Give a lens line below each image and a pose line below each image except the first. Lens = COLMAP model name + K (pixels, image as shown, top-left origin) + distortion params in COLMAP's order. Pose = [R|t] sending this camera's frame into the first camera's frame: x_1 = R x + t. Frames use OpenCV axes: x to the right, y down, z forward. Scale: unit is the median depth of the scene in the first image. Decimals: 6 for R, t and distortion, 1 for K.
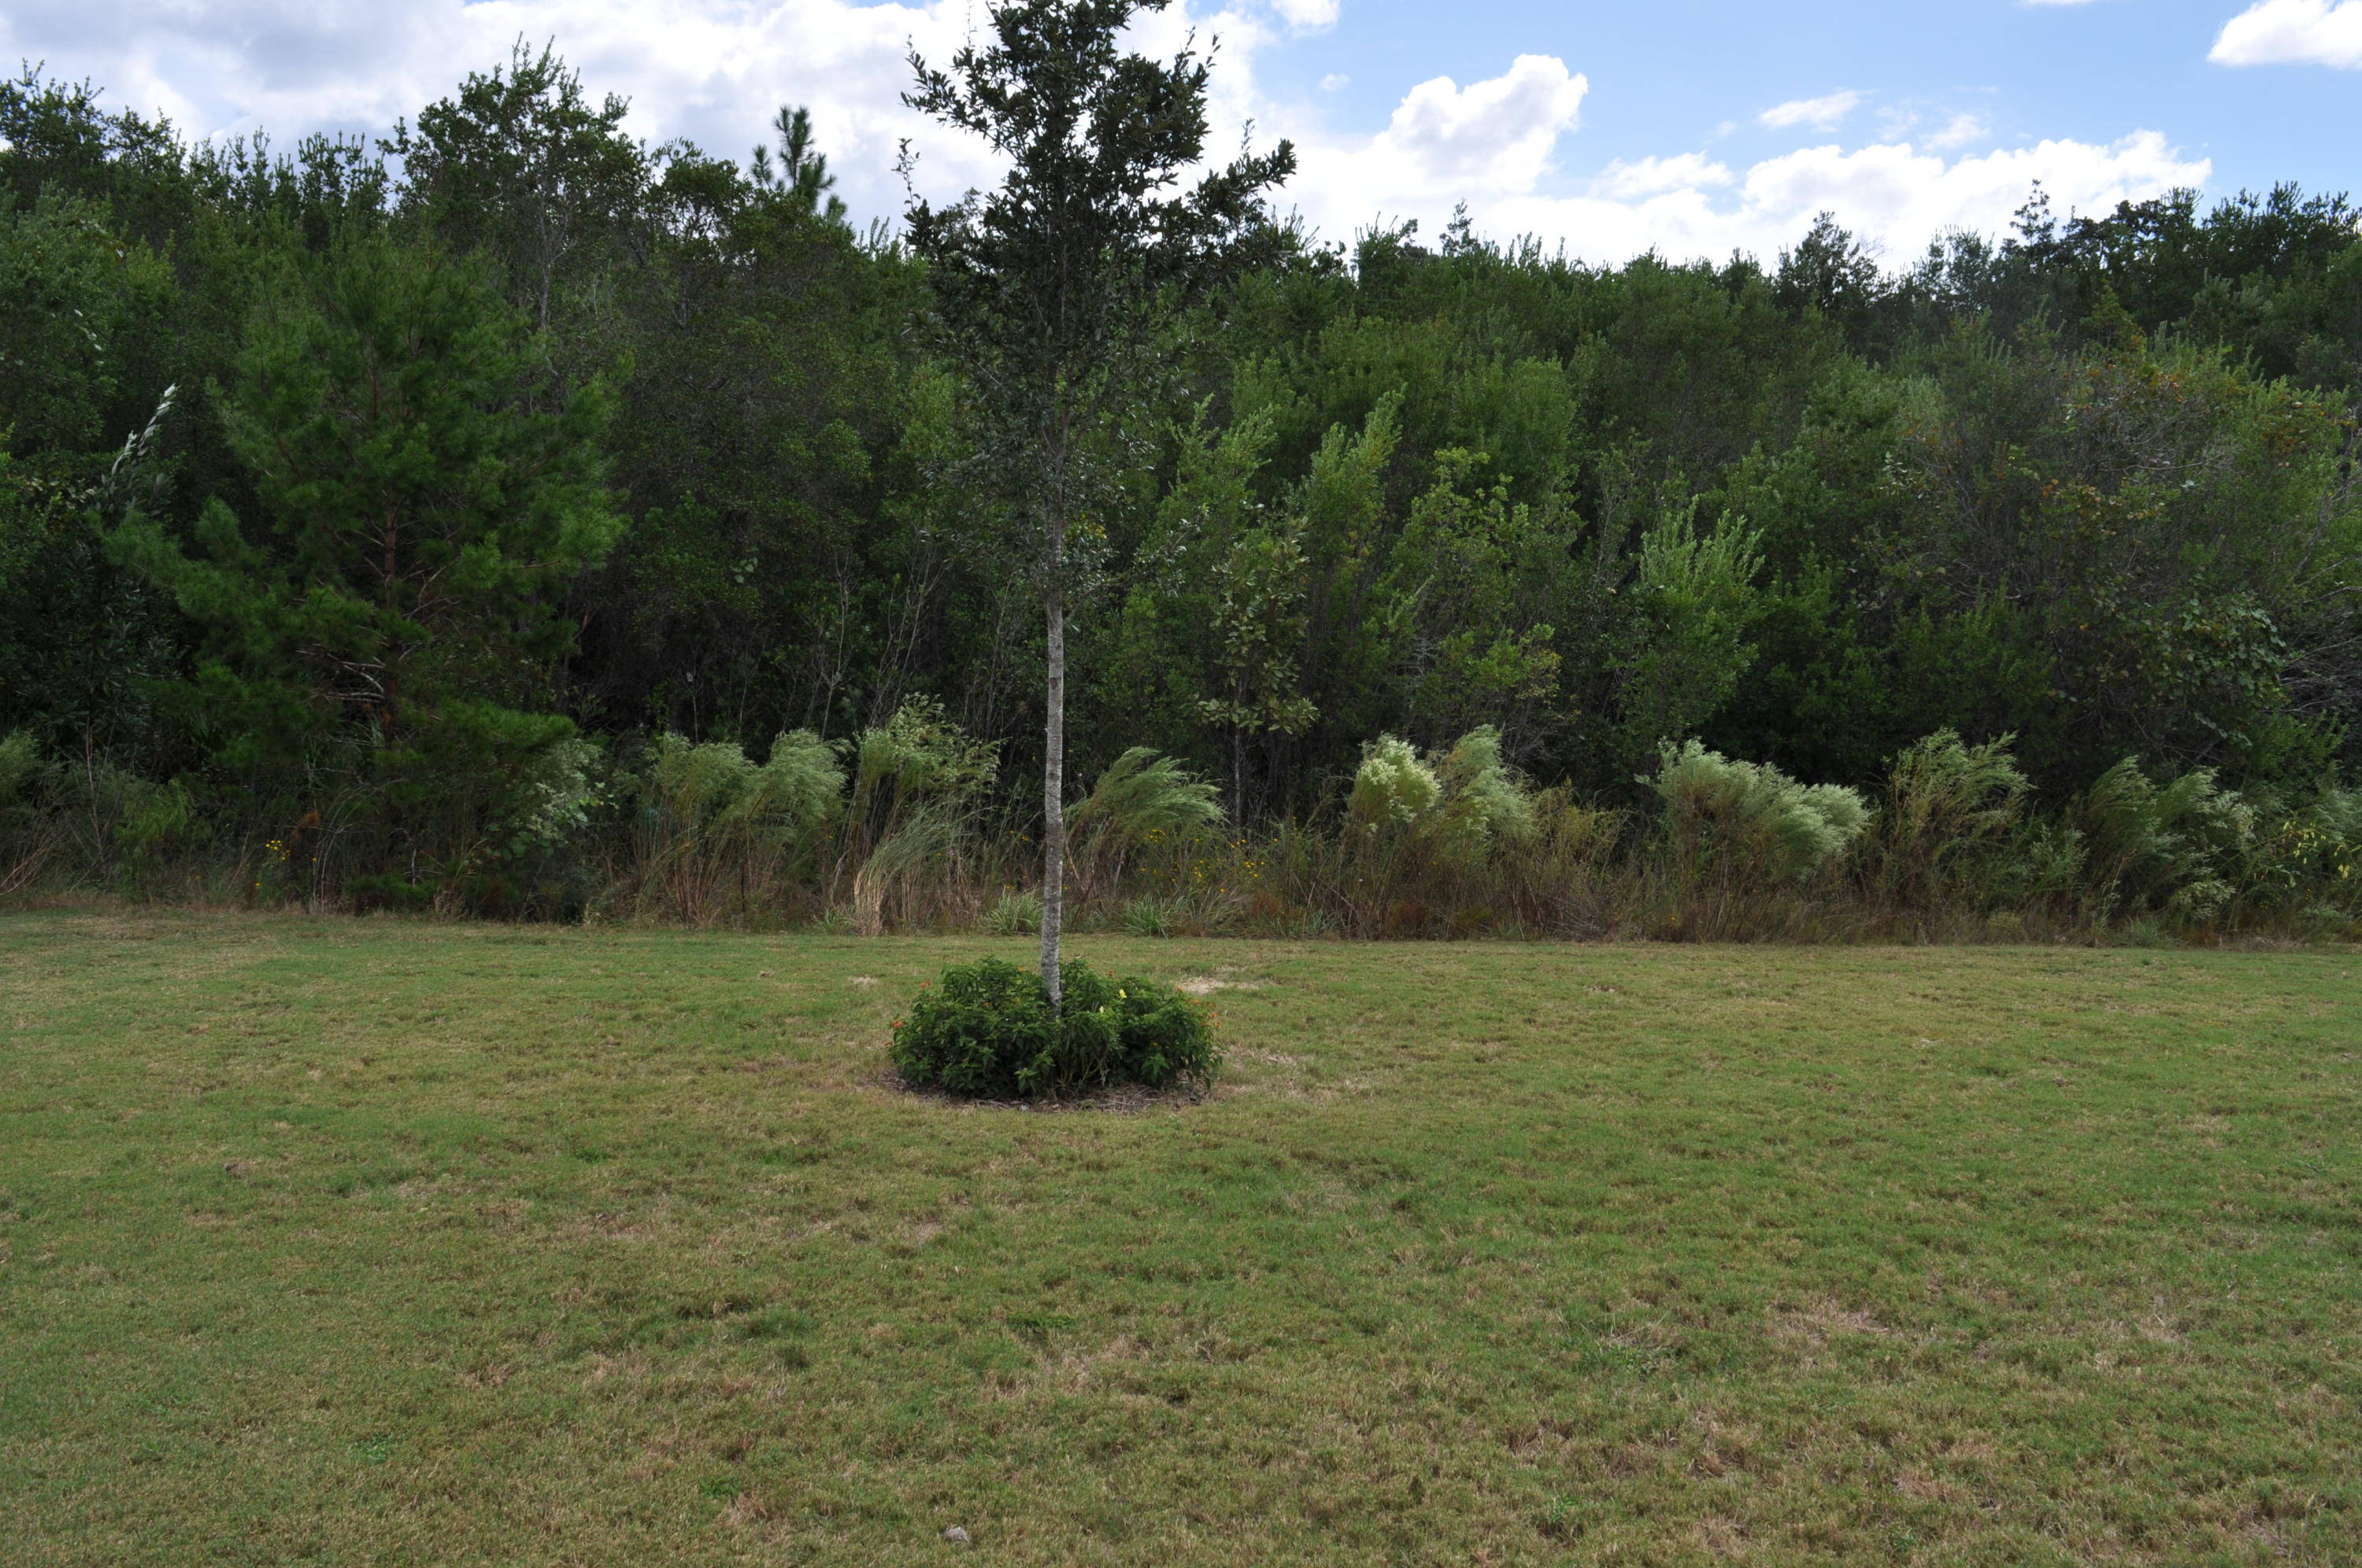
lens RADIAL K [[1863.7, 0, 1198.0], [0, 1863.7, 784.7], [0, 0, 1]] dist [-0.075677, 0.001056]
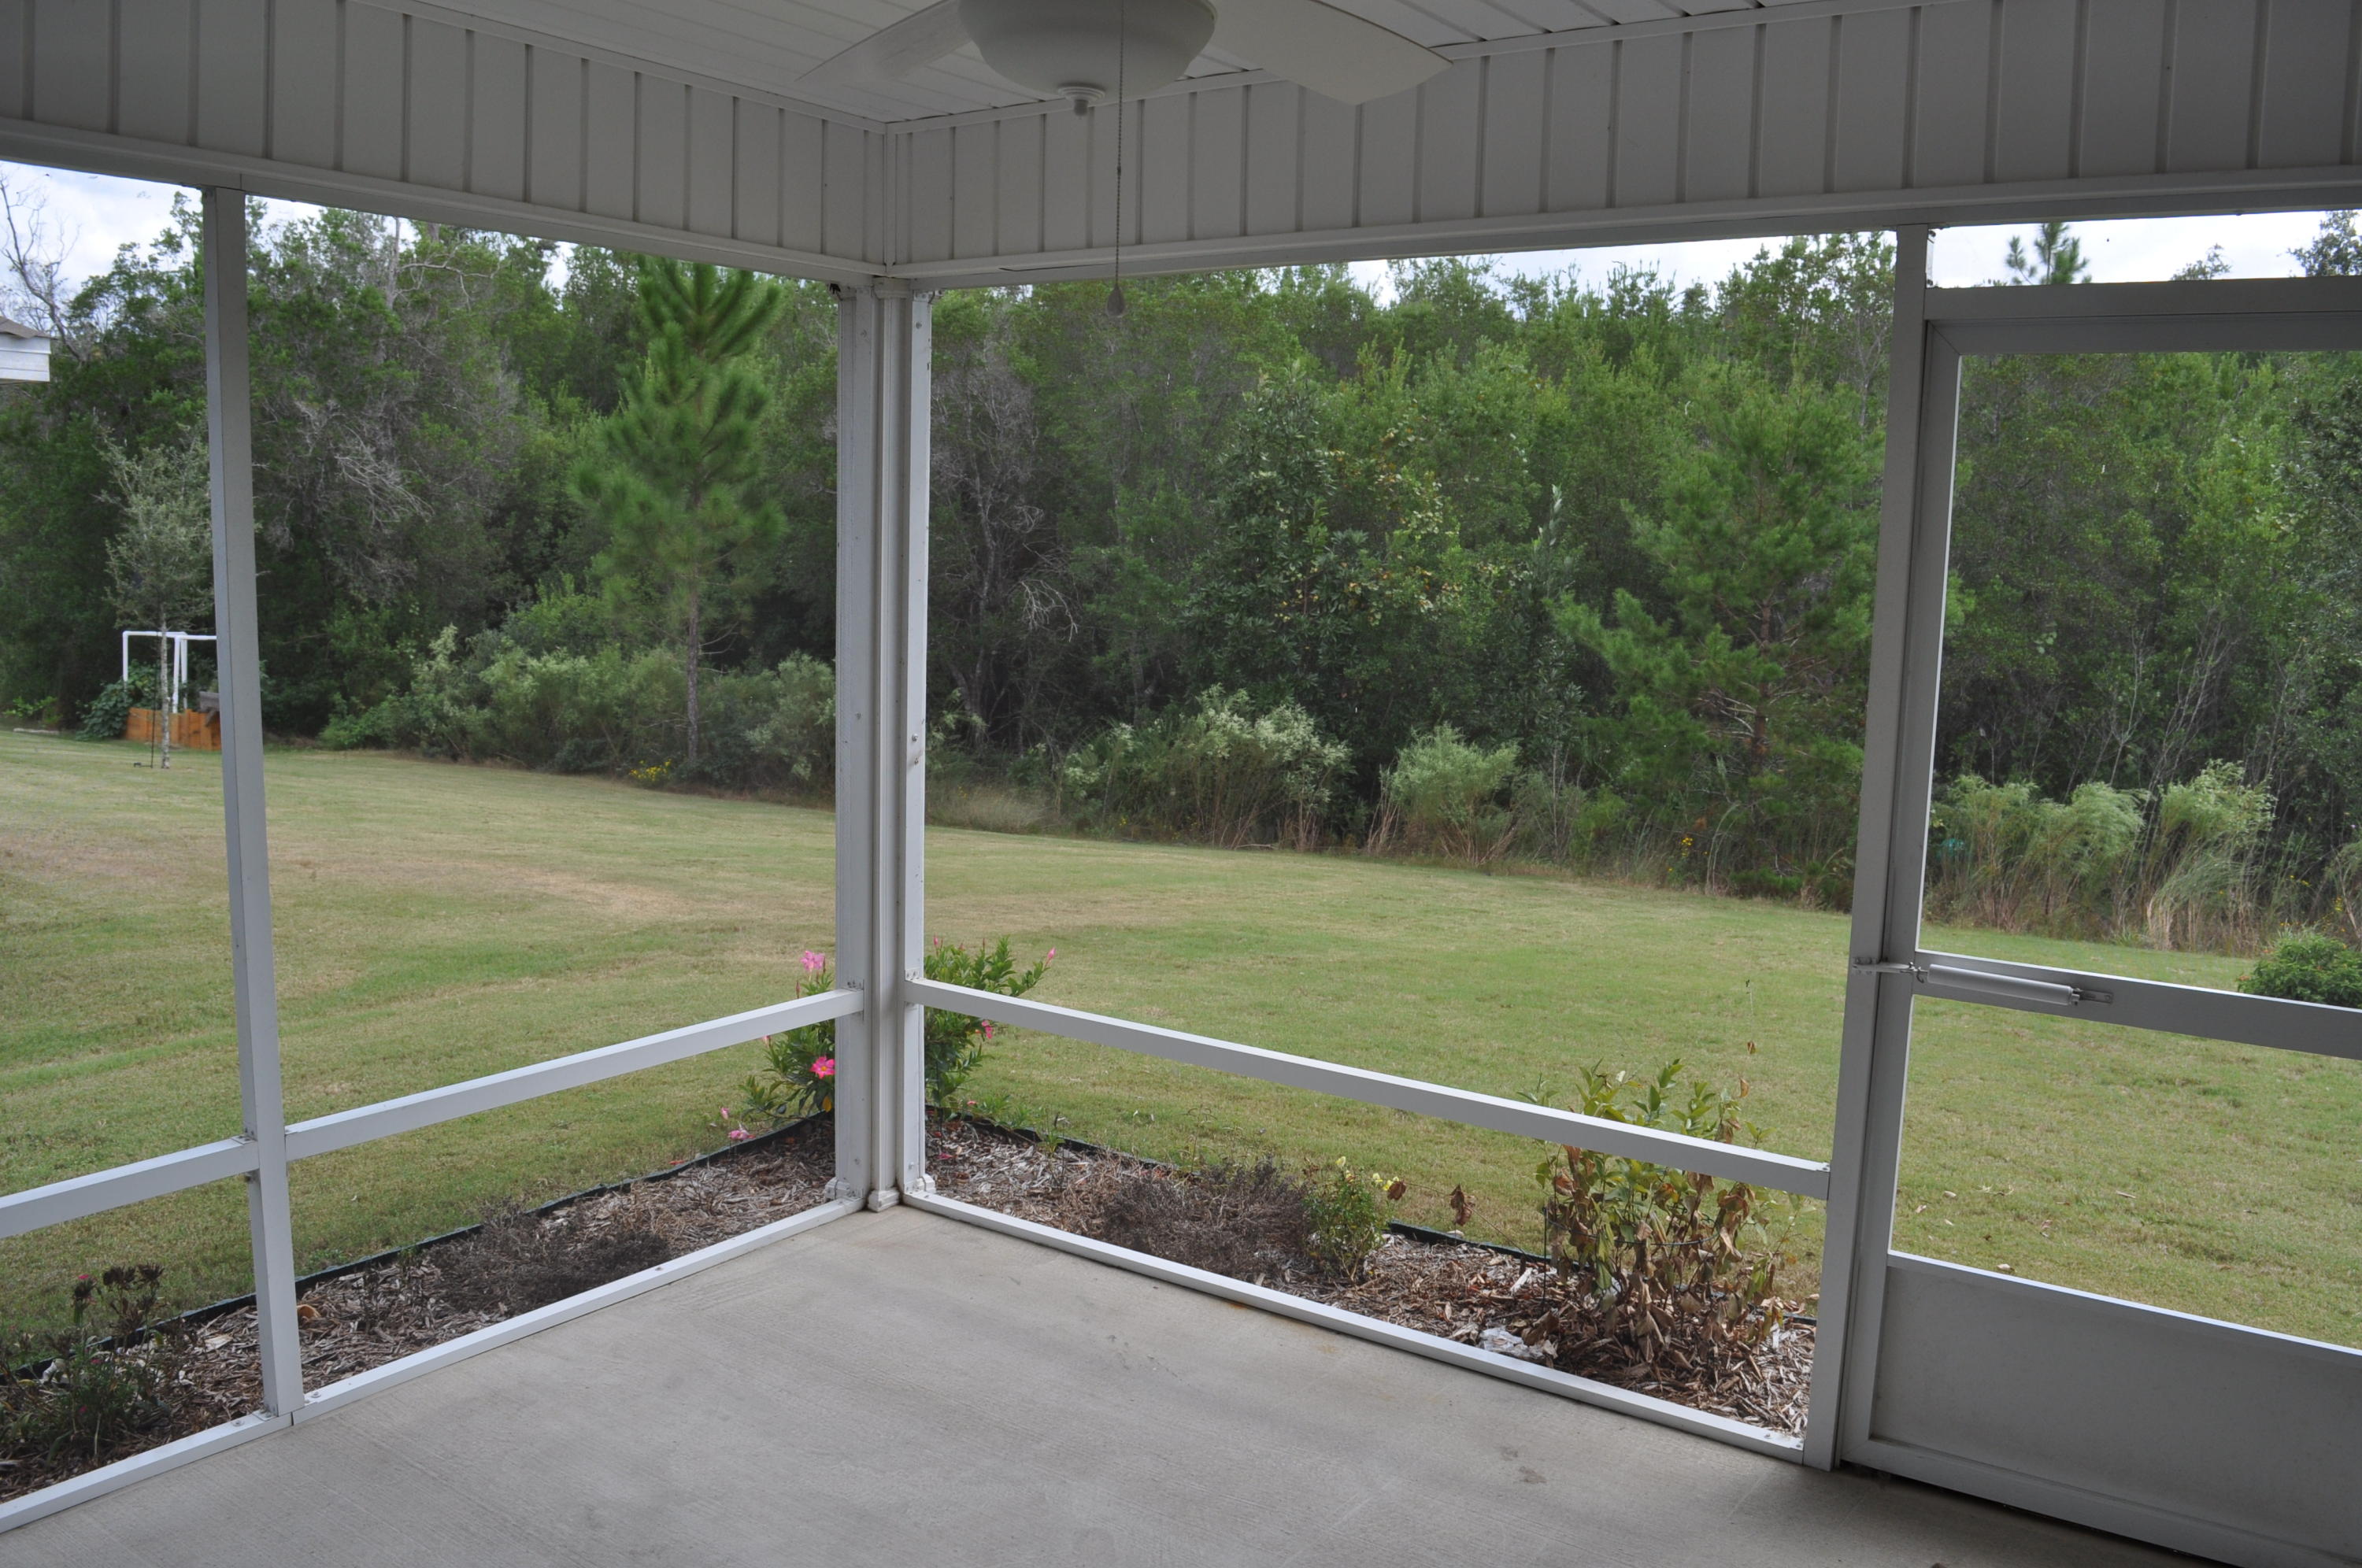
lens RADIAL K [[1863.7, 0, 1198.0], [0, 1863.7, 784.7], [0, 0, 1]] dist [-0.075677, 0.001056]
pose [[0.817749, 0.050909, -0.573319, -0.013682], [-0.070188, 0.997467, -0.011541, 0.025090], [0.571280, 0.049678, 0.819251, -0.249733]]
